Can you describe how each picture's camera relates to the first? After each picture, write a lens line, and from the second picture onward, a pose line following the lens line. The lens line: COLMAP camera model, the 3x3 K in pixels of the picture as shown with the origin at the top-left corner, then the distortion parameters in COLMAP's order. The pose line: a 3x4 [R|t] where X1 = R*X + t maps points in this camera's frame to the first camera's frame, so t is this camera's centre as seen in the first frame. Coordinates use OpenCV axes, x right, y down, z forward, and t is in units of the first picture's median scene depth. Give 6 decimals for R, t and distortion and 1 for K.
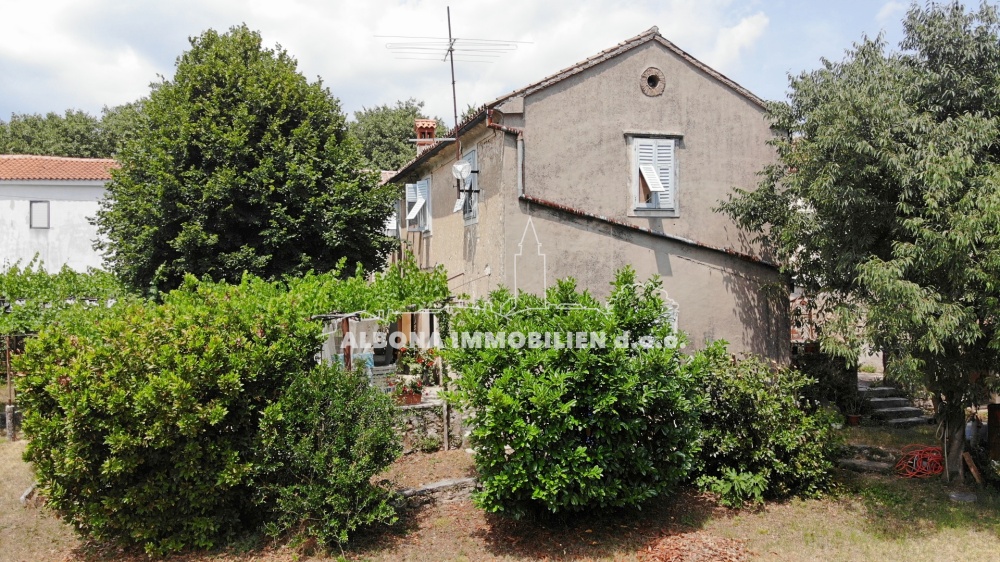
lens RADIAL K [[746.6, 0, 520.6], [0, 746.6, 298.2], [0, 0, 1]] dist [0.110374, -0.203211]
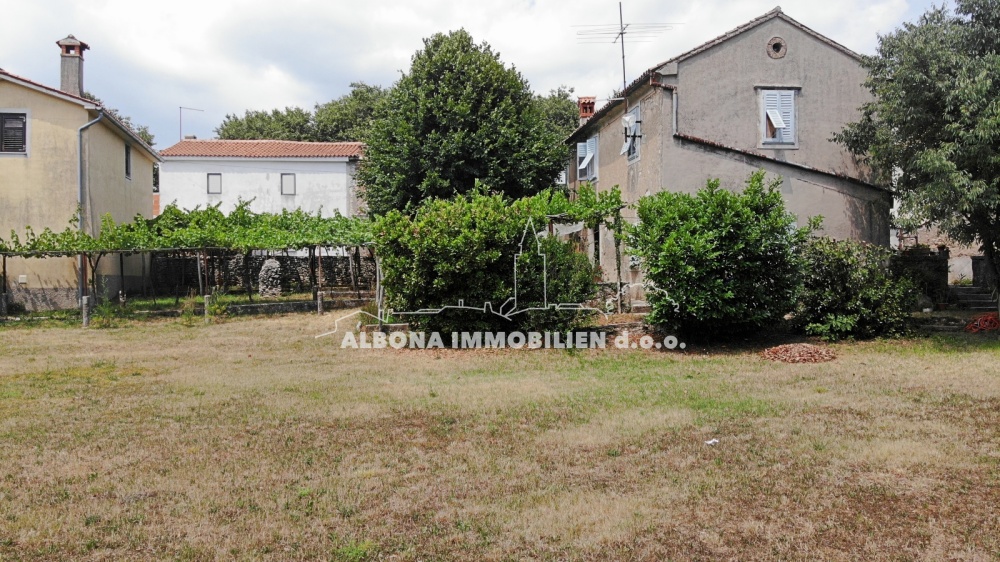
lens RADIAL K [[746.6, 0, 510.4], [0, 746.6, 294.1], [0, 0, 1]] dist [0.110374, -0.203211]
pose [[0.982819, 0.005633, -0.184486, -0.038517], [-0.006216, 0.999977, -0.002580, 0.157609], [0.184467, 0.003683, 0.982832, -0.406490]]
